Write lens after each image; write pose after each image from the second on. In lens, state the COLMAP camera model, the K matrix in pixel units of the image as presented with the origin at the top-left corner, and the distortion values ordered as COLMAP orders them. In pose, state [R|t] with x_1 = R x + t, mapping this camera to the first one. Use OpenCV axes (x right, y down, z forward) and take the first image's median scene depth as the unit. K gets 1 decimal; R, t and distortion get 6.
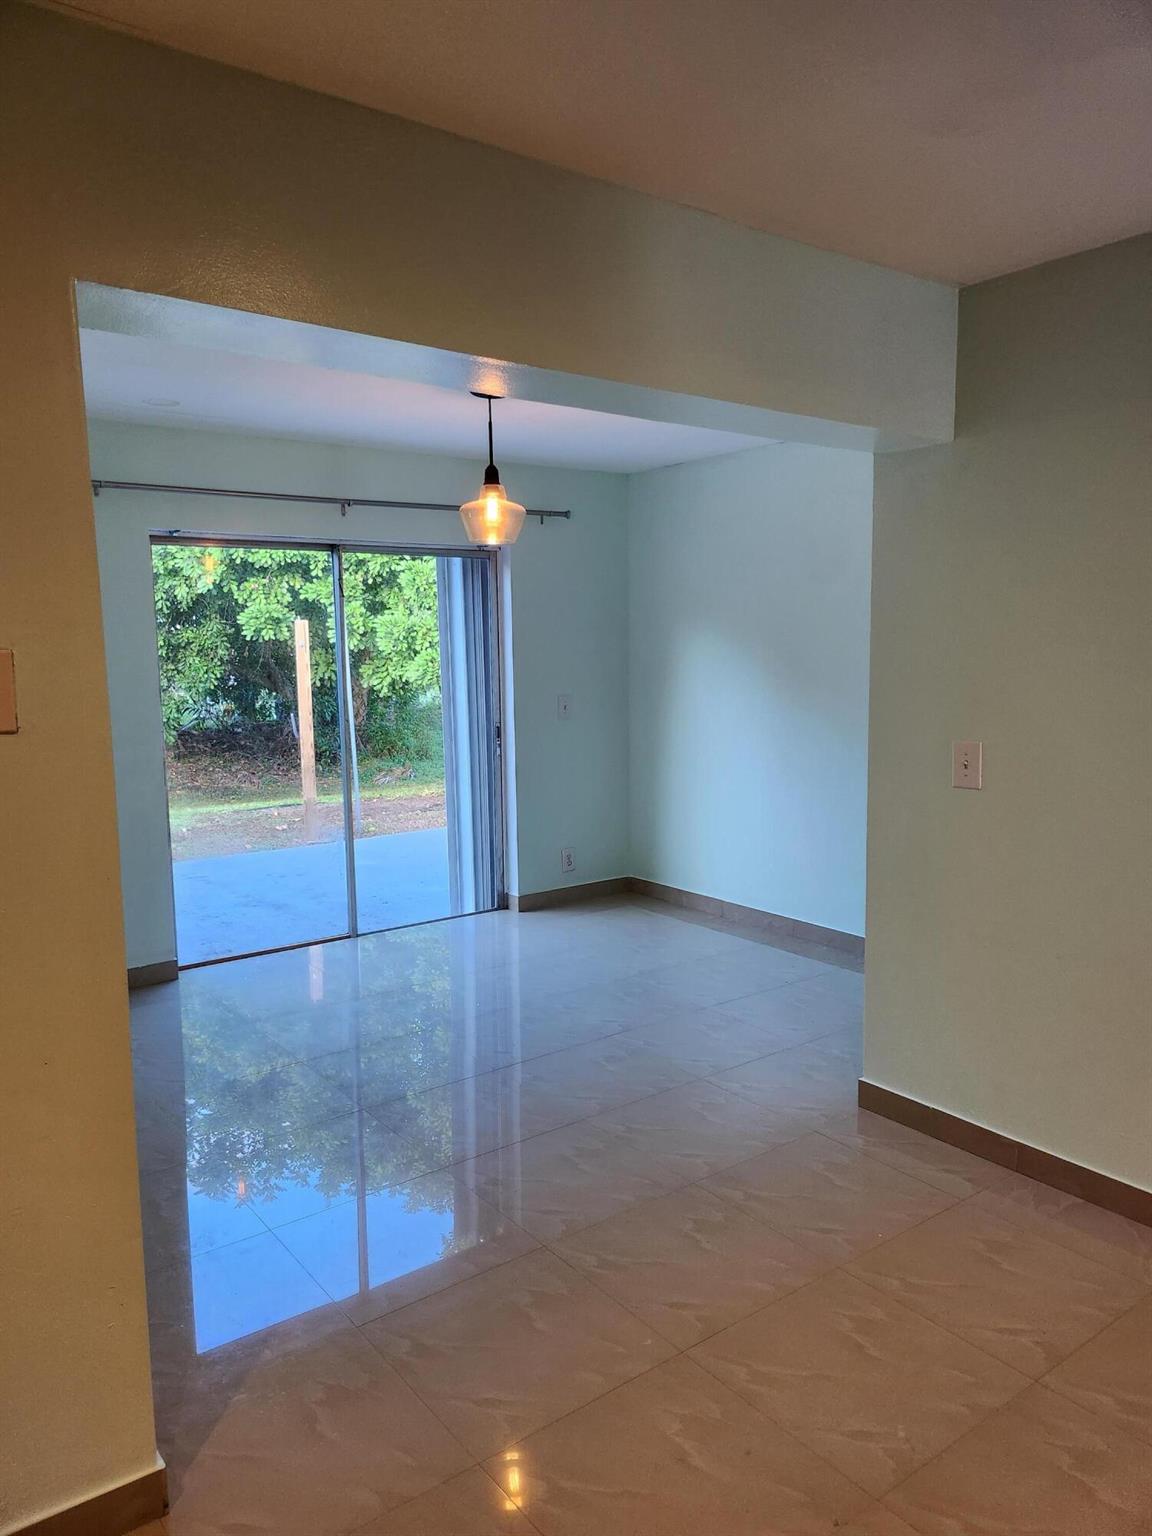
lens RADIAL K [[1062.8, 0, 576.0], [0, 1062.8, 768.0], [0, 0, 1]] dist [0.002257, -0.001205]
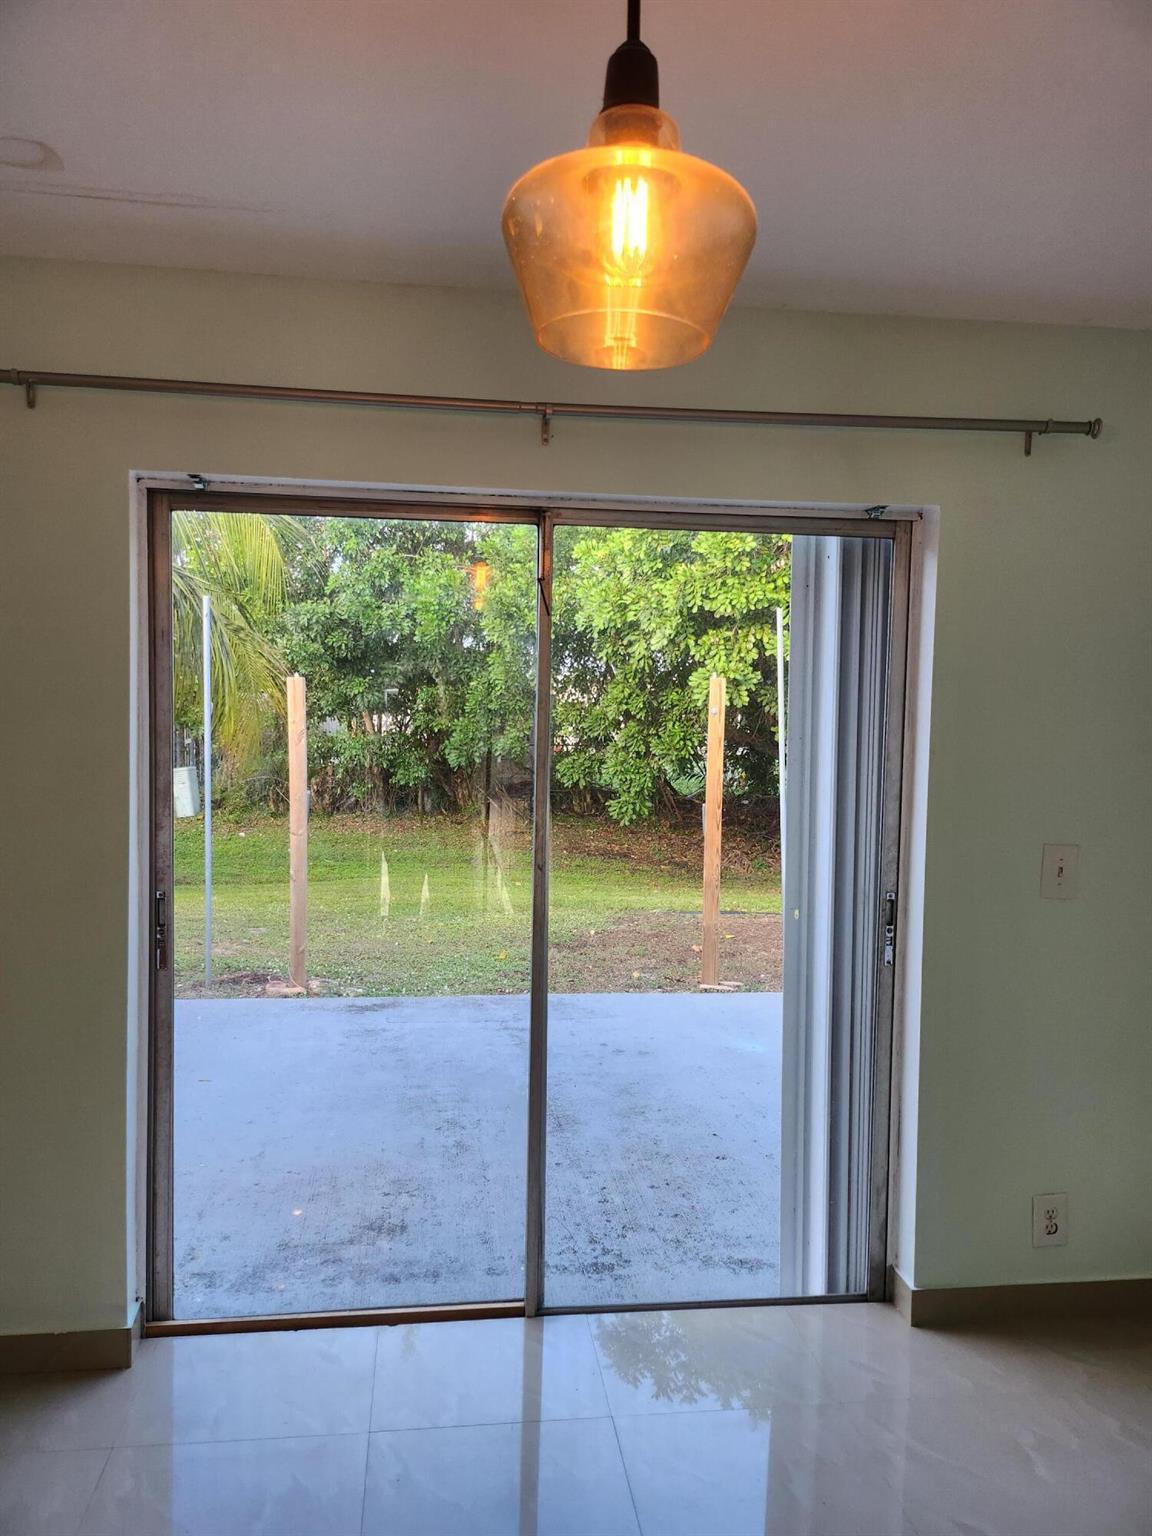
lens RADIAL K [[1062.8, 0, 576.0], [0, 1062.8, 768.0], [0, 0, 1]] dist [0.002257, -0.001205]
pose [[0.864806, 0.049454, -0.499665, 0.016430], [-0.082026, 0.995684, -0.043420, -0.030795], [0.495361, 0.078535, 0.865130, 0.258991]]
